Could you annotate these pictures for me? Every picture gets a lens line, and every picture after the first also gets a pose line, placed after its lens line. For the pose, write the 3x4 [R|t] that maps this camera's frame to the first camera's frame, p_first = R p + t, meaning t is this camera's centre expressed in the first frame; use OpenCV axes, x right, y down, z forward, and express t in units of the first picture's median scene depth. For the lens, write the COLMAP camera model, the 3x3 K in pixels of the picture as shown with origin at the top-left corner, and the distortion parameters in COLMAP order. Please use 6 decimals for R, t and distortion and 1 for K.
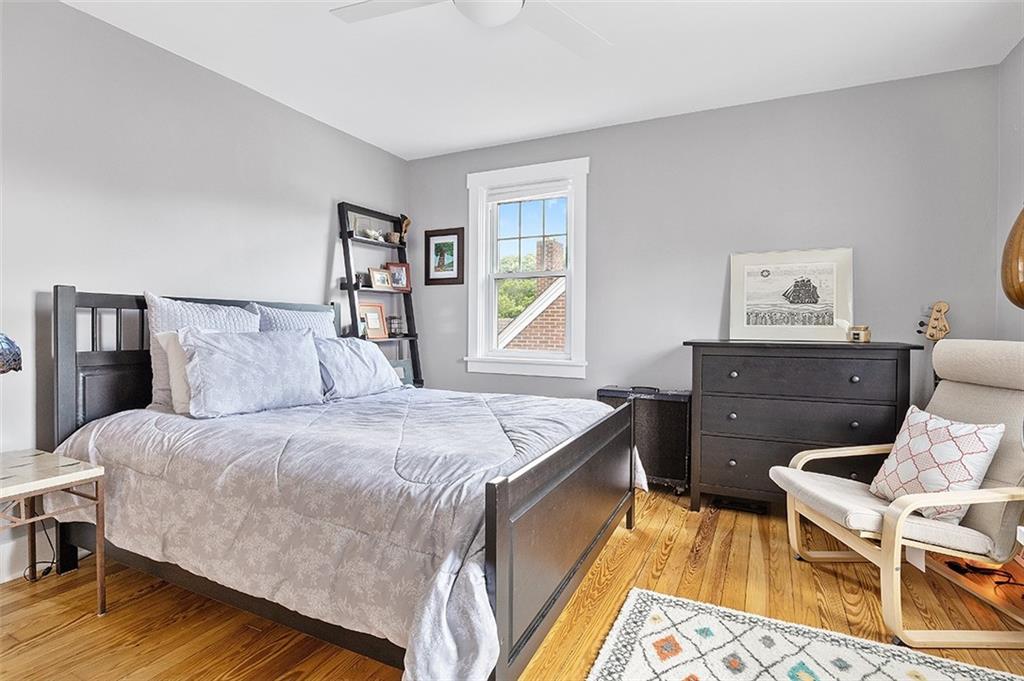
lens RADIAL K [[512.2, 0, 514.1], [0, 512.2, 335.1], [0, 0, 1]] dist [-0.000978, 0.000078]
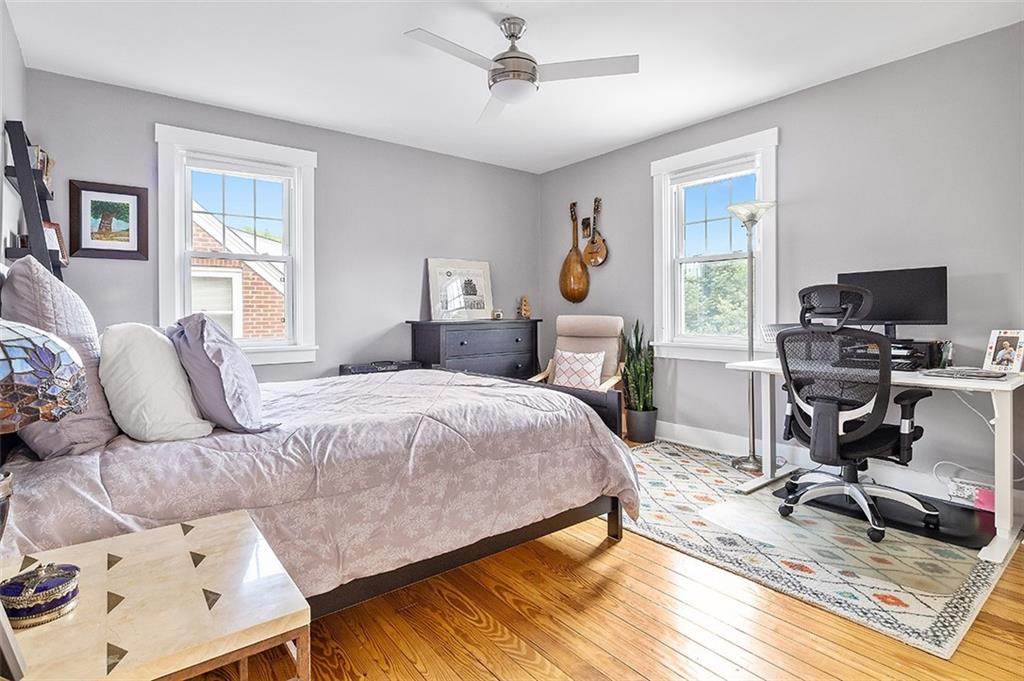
lens RADIAL K [[519.9, 0, 515.1], [0, 519.9, 317.2], [0, 0, 1]] dist [-0.002663, -0.000266]
pose [[0.434231, -0.019482, 0.900591, -0.648058], [0.025490, 0.999632, 0.009334, -0.005689], [-0.900441, 0.018903, 0.434567, 0.165265]]
